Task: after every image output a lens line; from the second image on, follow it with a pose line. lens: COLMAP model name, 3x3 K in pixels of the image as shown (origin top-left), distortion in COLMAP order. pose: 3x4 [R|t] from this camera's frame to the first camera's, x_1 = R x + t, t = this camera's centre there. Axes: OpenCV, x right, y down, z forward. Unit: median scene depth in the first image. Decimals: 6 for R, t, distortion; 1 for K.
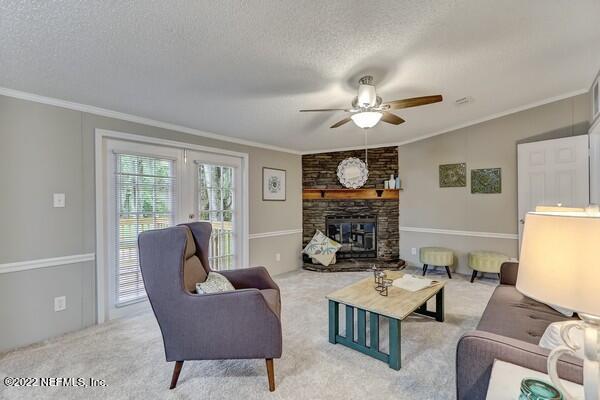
lens RADIAL K [[277.6, 0, 295.4], [0, 277.6, 199.9], [0, 0, 1]] dist [-0.000951, 0.000203]
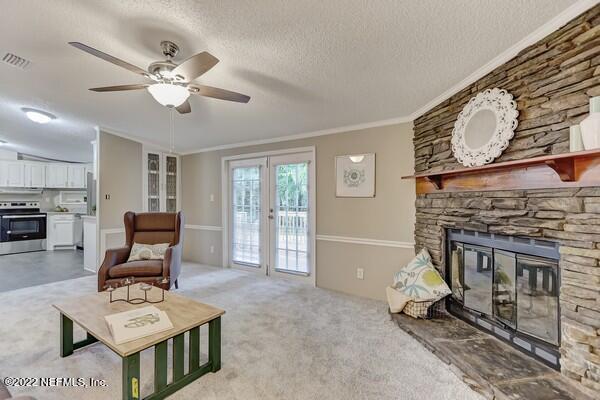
lens RADIAL K [[277.6, 0, 295.4], [0, 277.6, 199.9], [0, 0, 1]] dist [-0.000951, 0.000203]
pose [[0.114905, 0.002874, -0.993372, 0.625661], [0.006353, 0.999973, 0.003628, 0.006854], [0.993356, -0.006728, 0.114884, 0.711340]]
